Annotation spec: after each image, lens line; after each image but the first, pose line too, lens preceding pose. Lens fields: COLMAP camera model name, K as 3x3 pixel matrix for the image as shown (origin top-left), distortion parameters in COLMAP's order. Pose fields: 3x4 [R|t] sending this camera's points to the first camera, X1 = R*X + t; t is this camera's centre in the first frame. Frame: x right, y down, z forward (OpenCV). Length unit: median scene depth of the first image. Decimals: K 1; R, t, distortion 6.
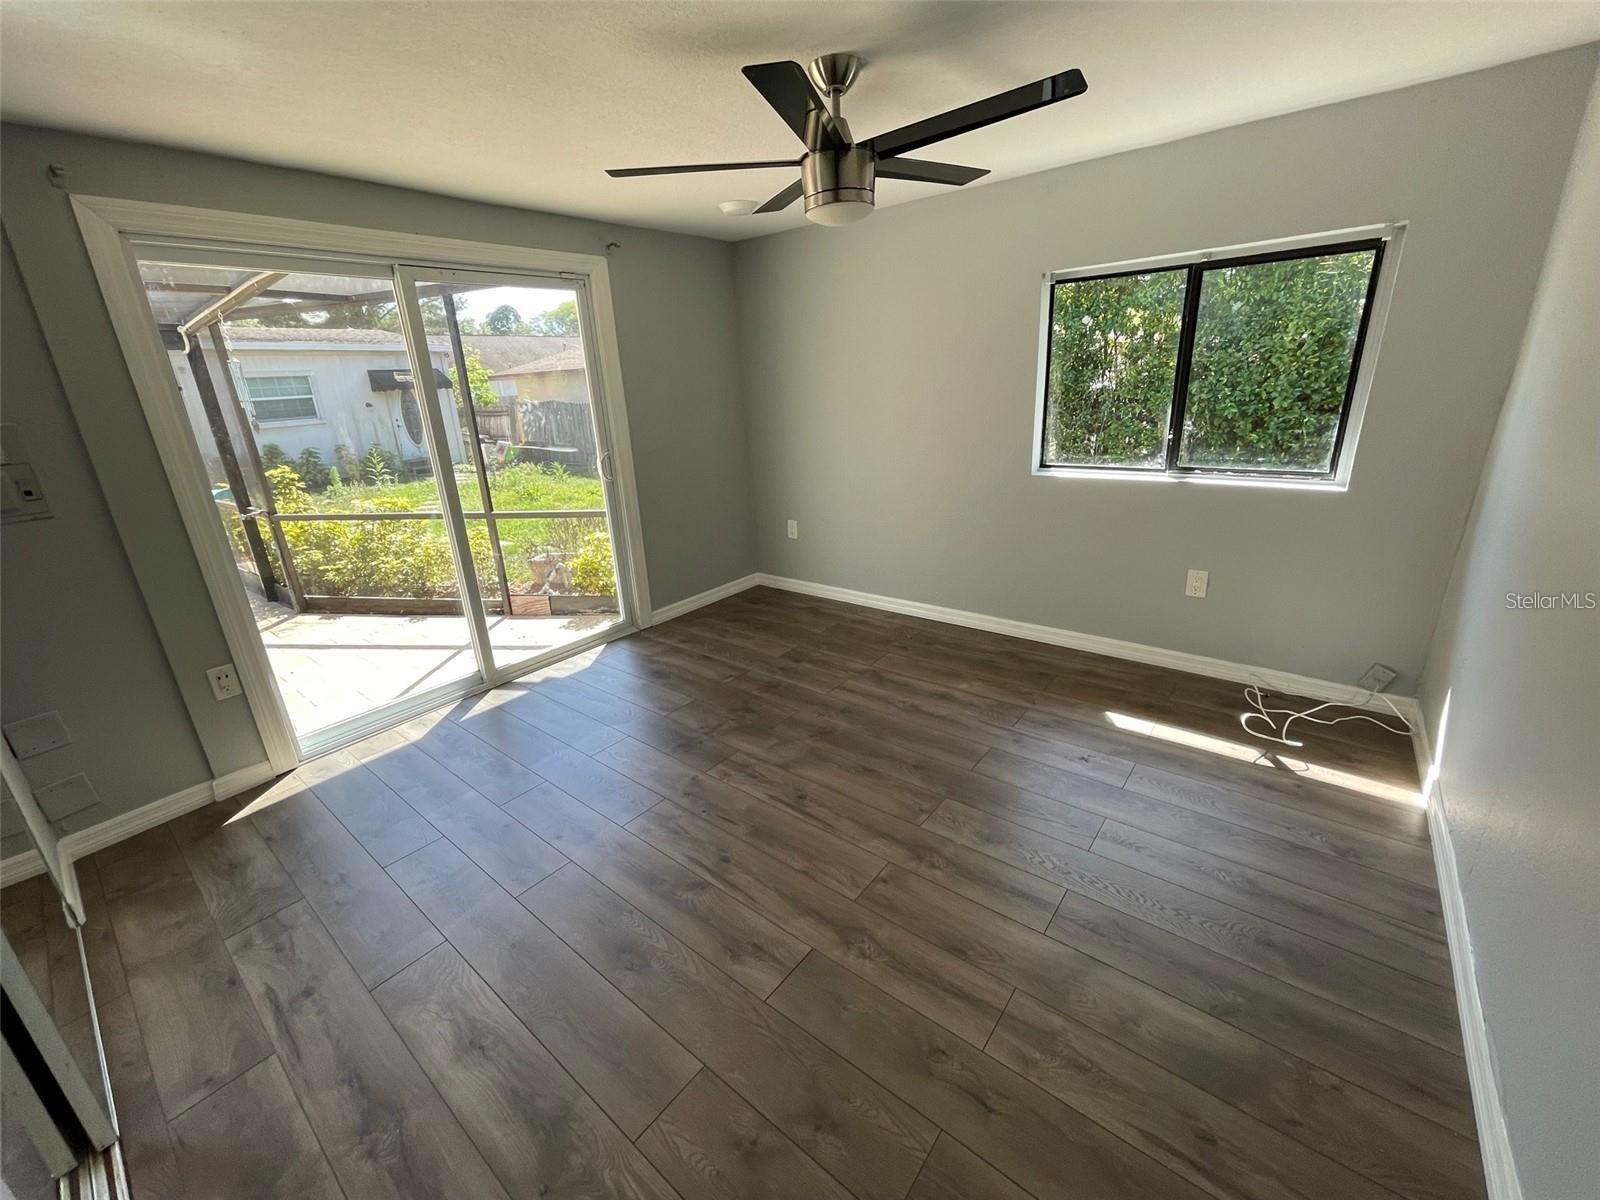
lens RADIAL K [[647.0, 0, 794.0], [0, 647.0, 591.1], [0, 0, 1]] dist [-0.003501, 0.000435]
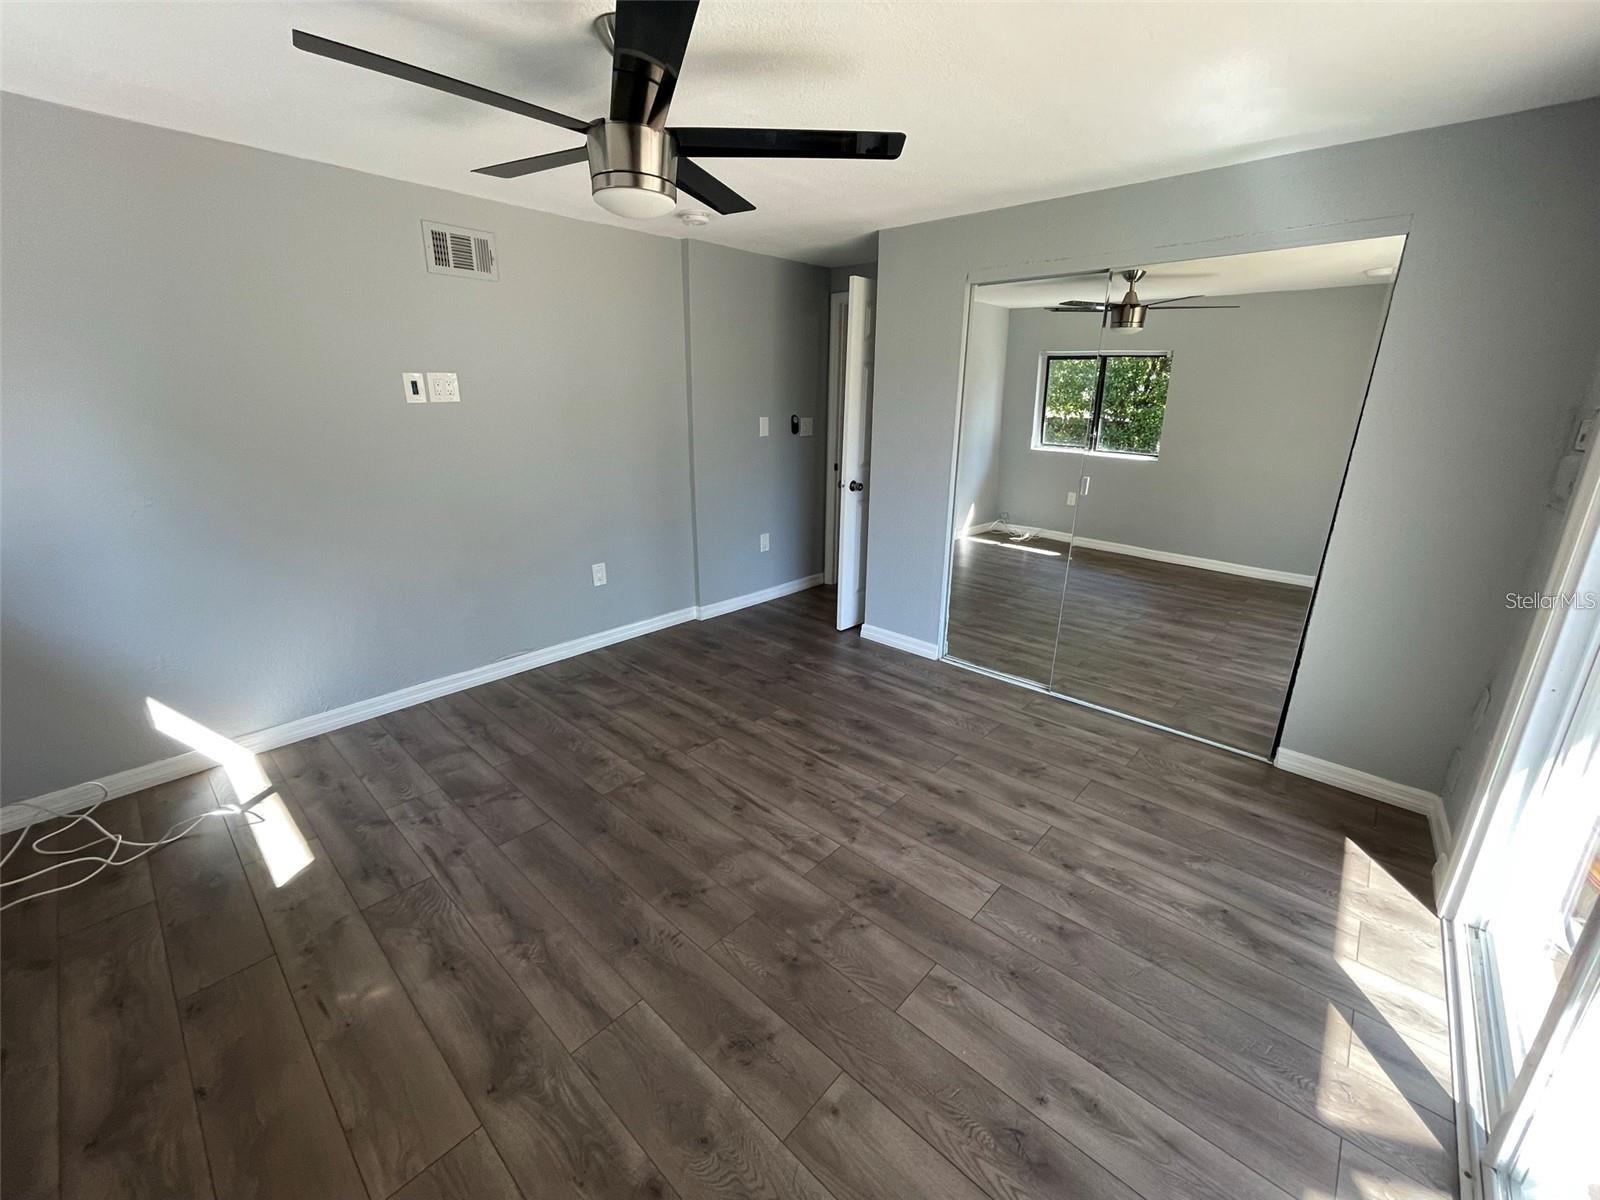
lens RADIAL K [[647.0, 0, 794.0], [0, 647.0, 591.1], [0, 0, 1]] dist [-0.003501, 0.000435]
pose [[-0.997216, 0.021899, 0.071284, -0.141731], [0.058676, 0.820374, 0.568809, -0.482511], [-0.046023, 0.571408, -0.819375, 1.496036]]
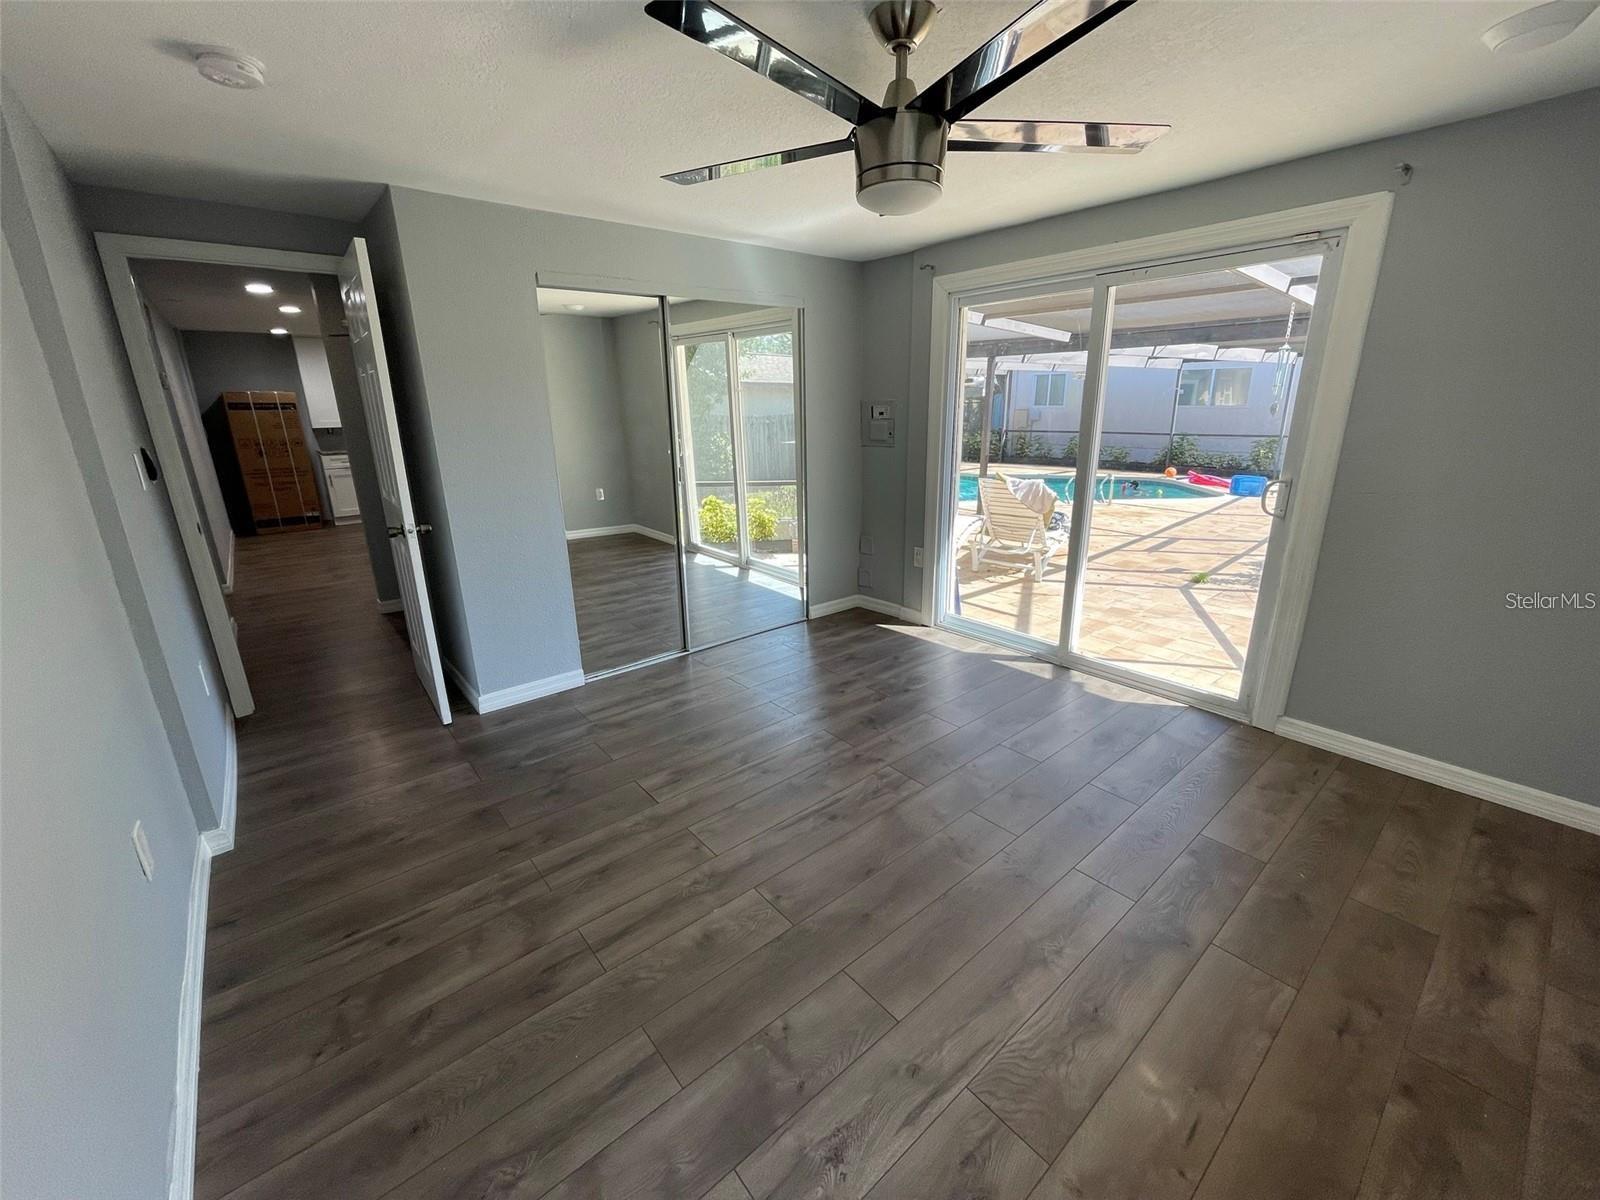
lens RADIAL K [[647.0, 0, 794.0], [0, 647.0, 591.1], [0, 0, 1]] dist [-0.003501, 0.000435]
pose [[-0.192771, 0.329235, -0.924361, 0.758878], [-0.279086, 0.884728, 0.373321, -0.315041], [0.940718, 0.329941, -0.078665, 0.835480]]
